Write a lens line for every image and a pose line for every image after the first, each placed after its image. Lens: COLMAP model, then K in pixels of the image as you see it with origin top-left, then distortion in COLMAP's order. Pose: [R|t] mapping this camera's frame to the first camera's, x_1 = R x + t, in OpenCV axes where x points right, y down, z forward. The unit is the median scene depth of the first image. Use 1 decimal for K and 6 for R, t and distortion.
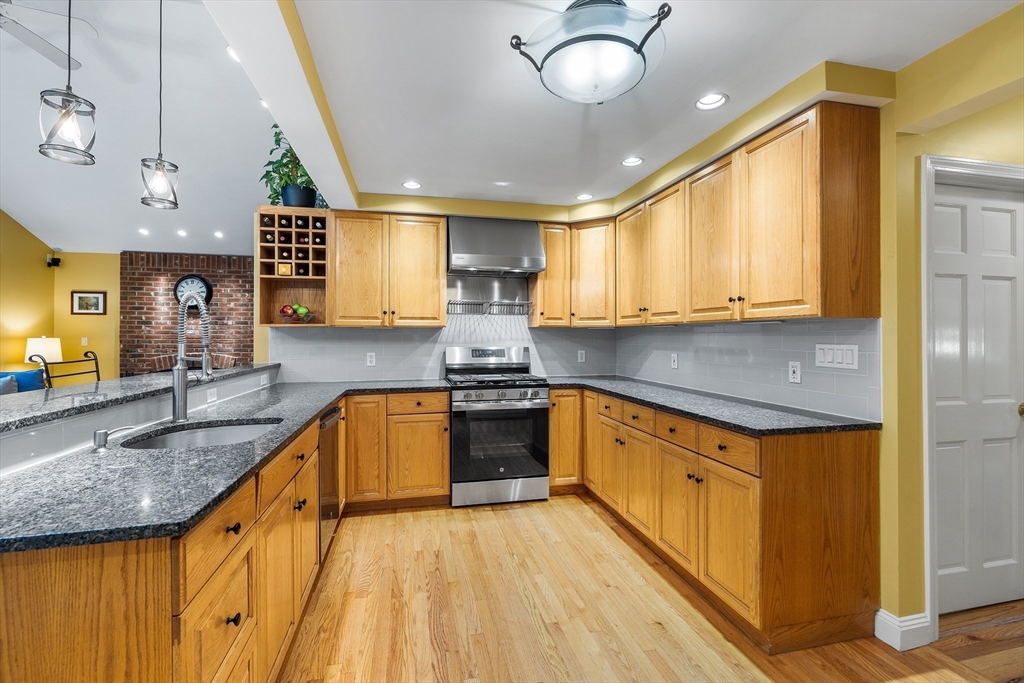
lens RADIAL K [[440.9, 0, 511.6], [0, 440.9, 337.3], [0, 0, 1]] dist [-0.001746, 0.000108]
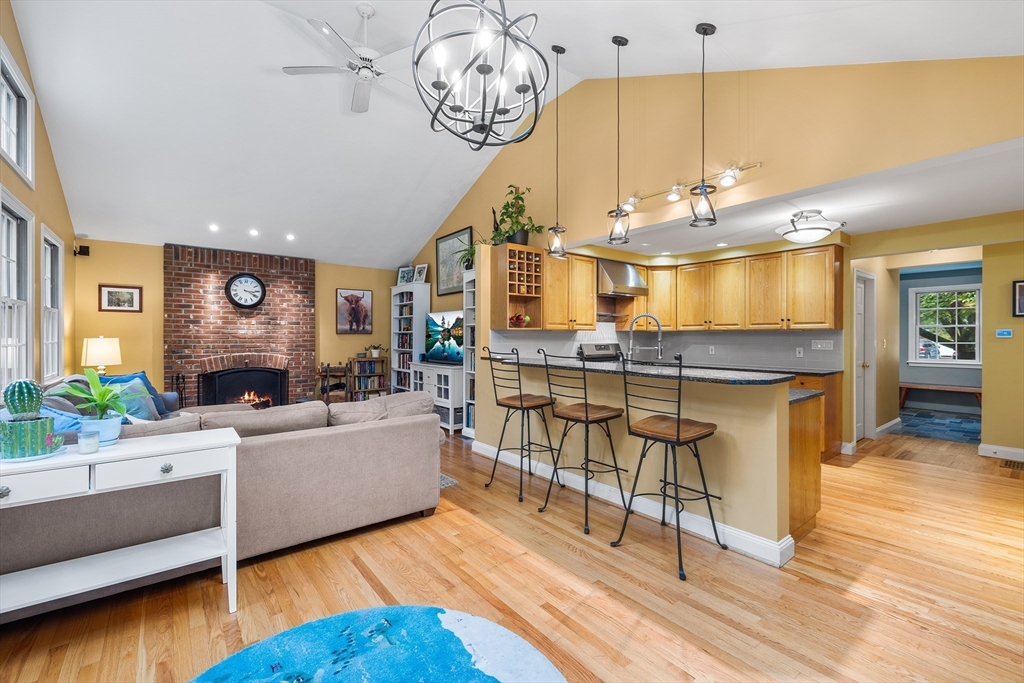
lens RADIAL K [[440.9, 0, 506.9], [0, 440.9, 338.5], [0, 0, 1]] dist [-0.001746, 0.000108]
pose [[0.898671, -0.001514, 0.438622, -0.642816], [0.000435, 0.999997, 0.002559, 0.000425], [-0.438624, -0.002109, 0.898668, -0.139359]]
